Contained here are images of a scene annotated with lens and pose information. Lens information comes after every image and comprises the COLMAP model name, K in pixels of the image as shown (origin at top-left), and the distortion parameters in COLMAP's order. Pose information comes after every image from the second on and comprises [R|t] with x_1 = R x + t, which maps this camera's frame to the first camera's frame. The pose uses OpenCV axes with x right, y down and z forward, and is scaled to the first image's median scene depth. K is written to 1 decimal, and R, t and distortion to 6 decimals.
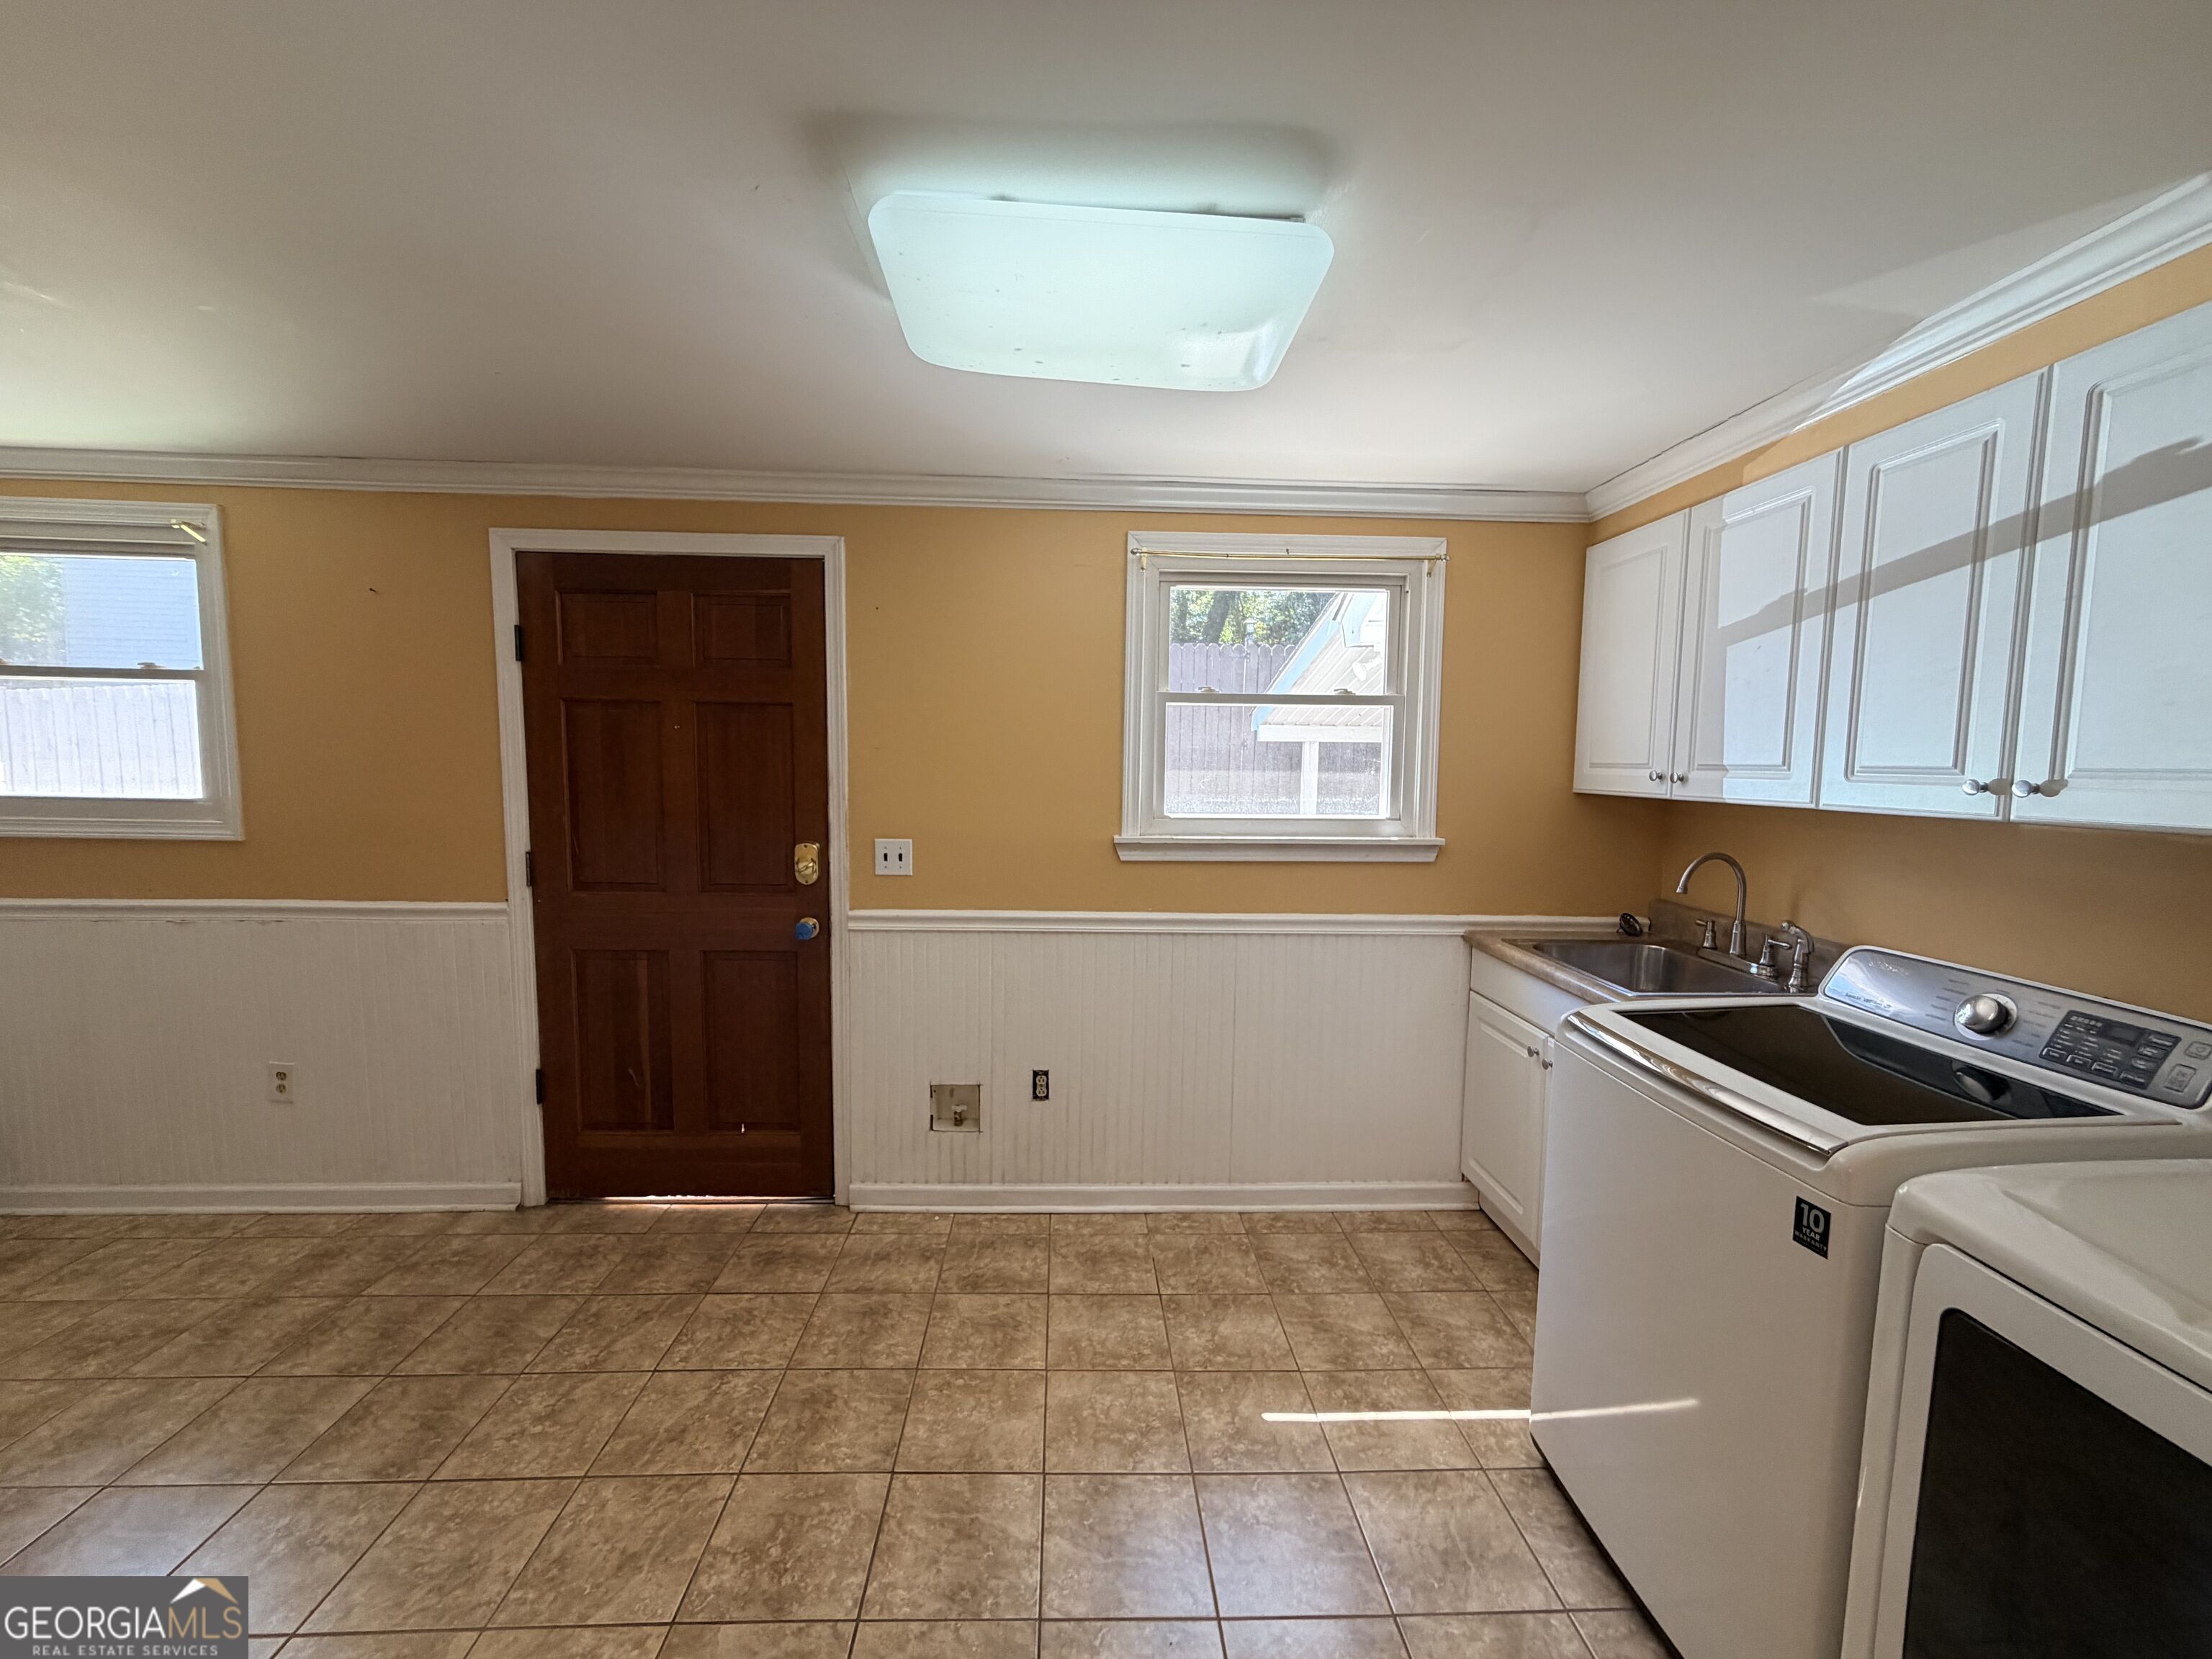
lens RADIAL K [[881.5, 0, 1100.7], [0, 881.5, 829.8], [0, 0, 1]] dist [-0.000762, 0.000509]
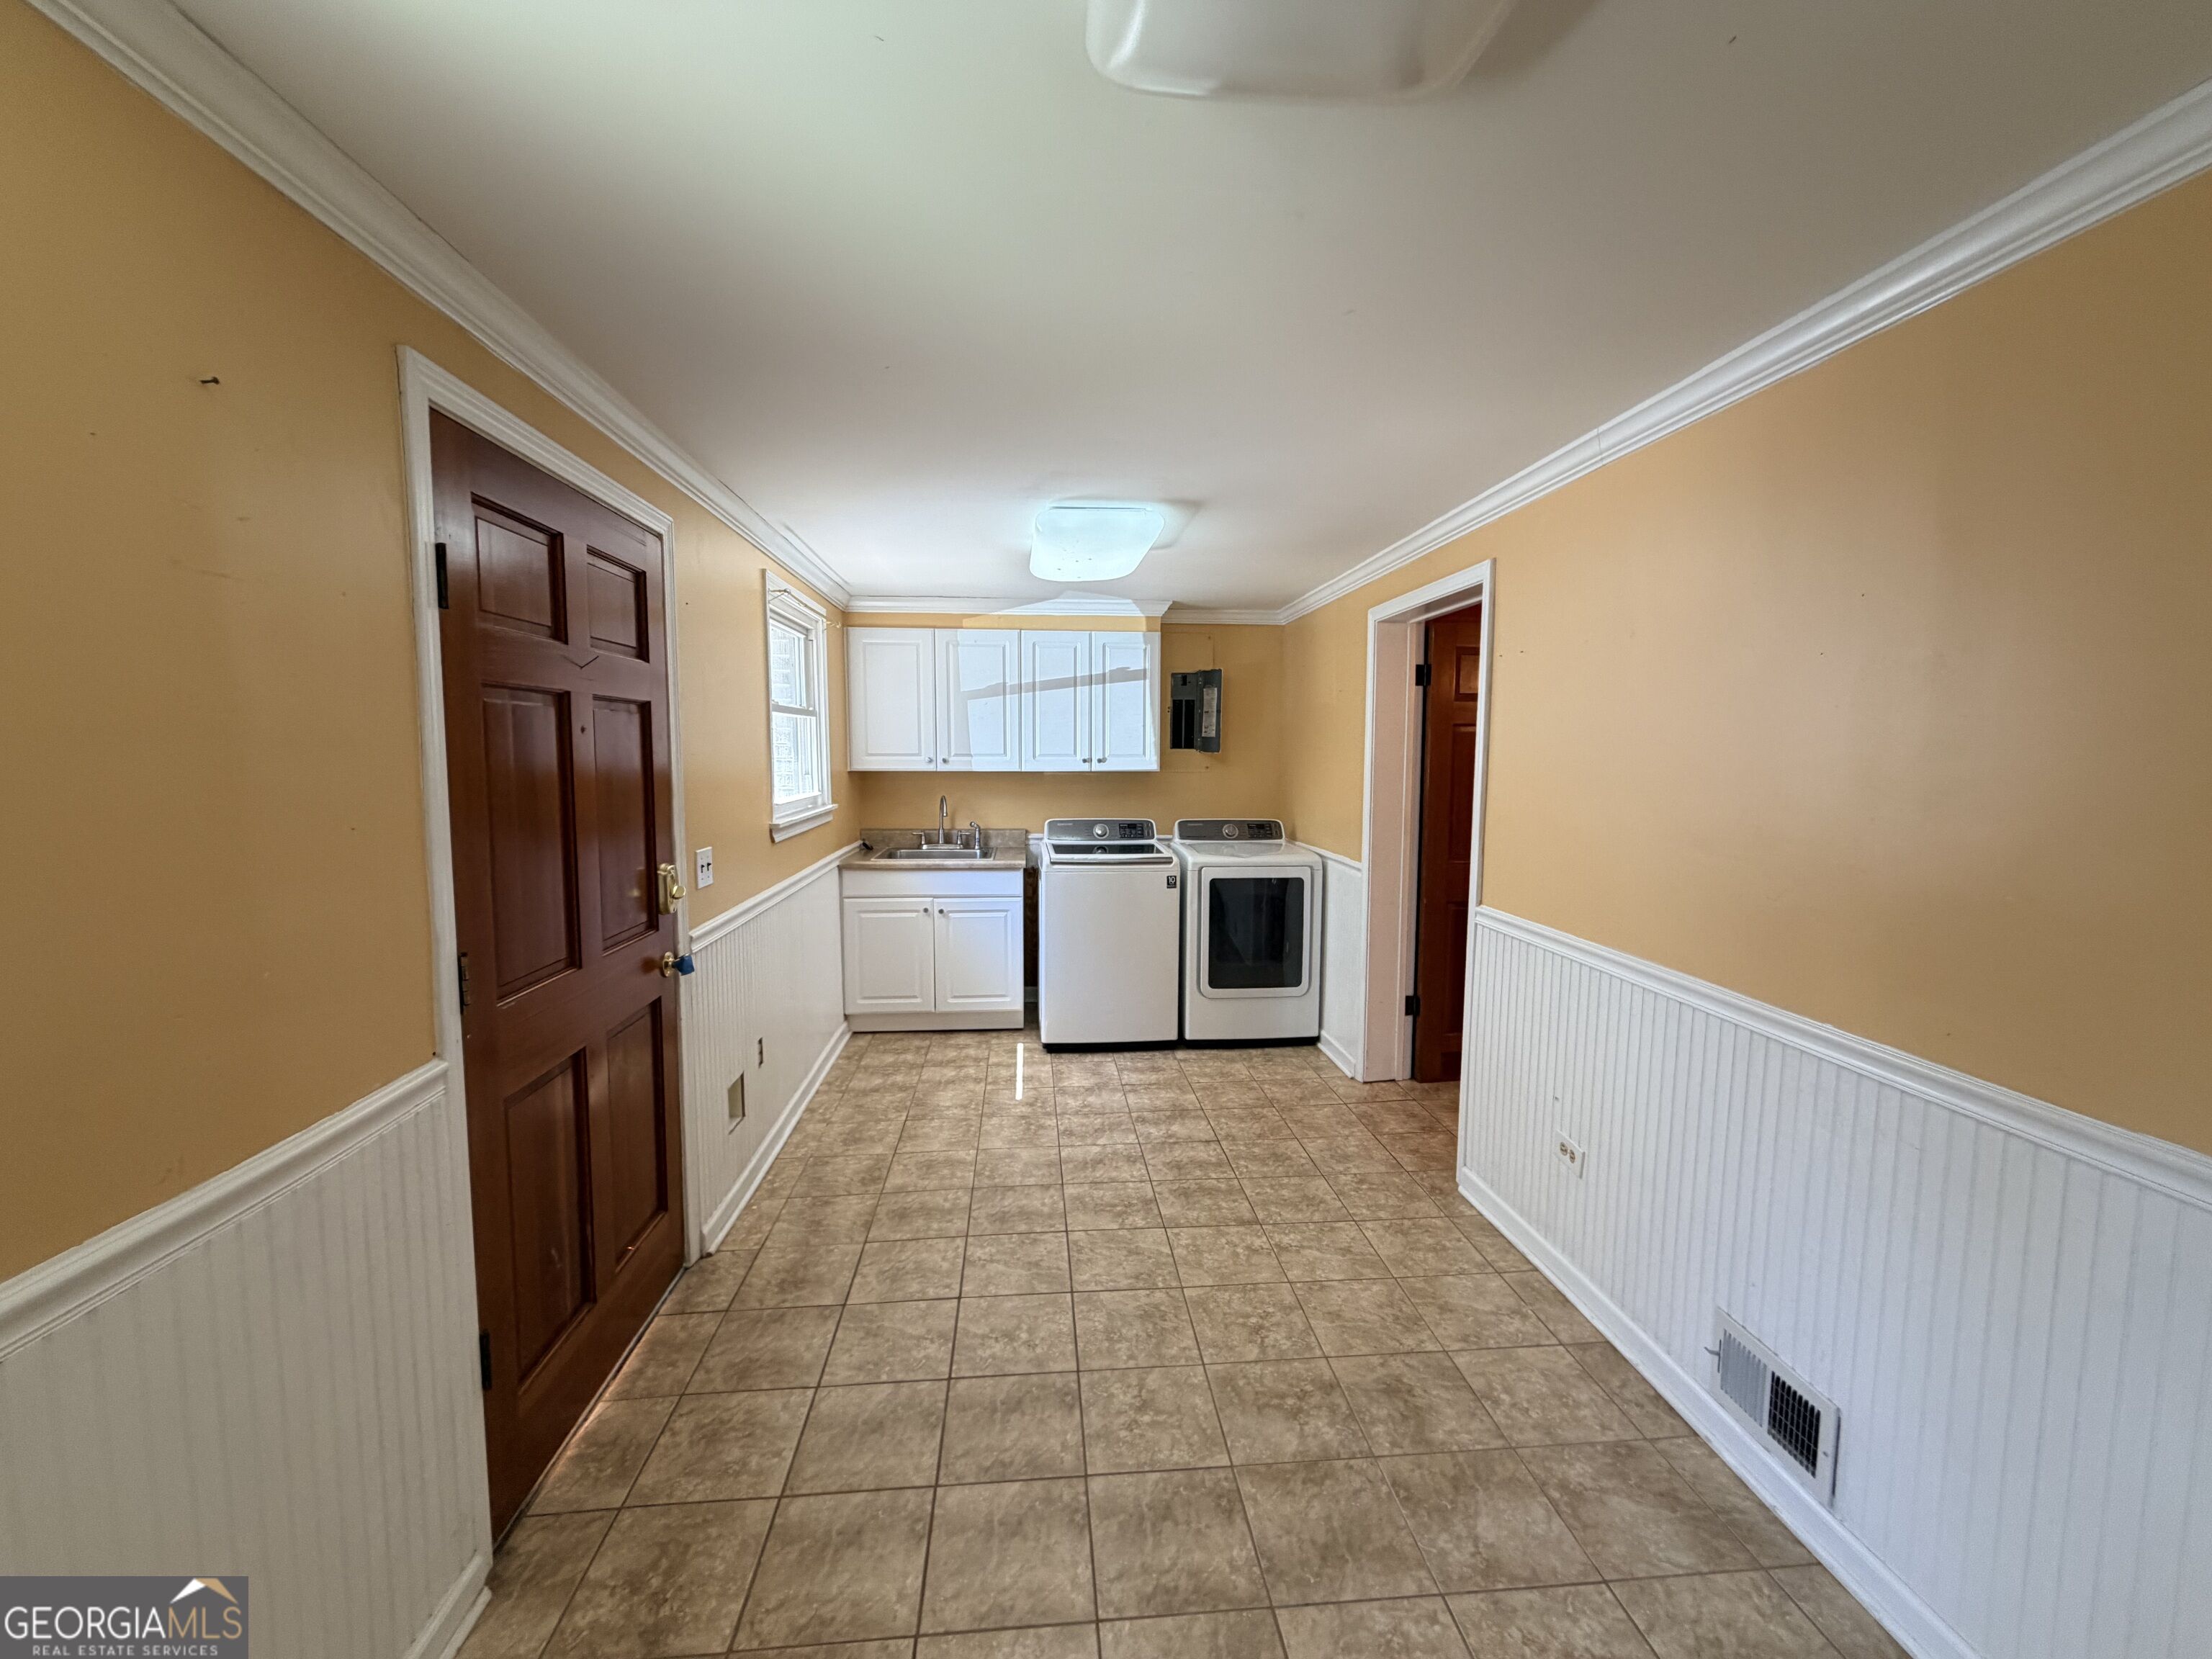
lens RADIAL K [[881.5, 0, 1100.7], [0, 881.5, 829.8], [0, 0, 1]] dist [-0.000762, 0.000509]
pose [[-0.044055, -0.107083, 0.993274, -1.457685], [0.077574, 0.990870, 0.110265, -0.099793], [-0.996013, 0.081910, -0.035346, 0.733887]]
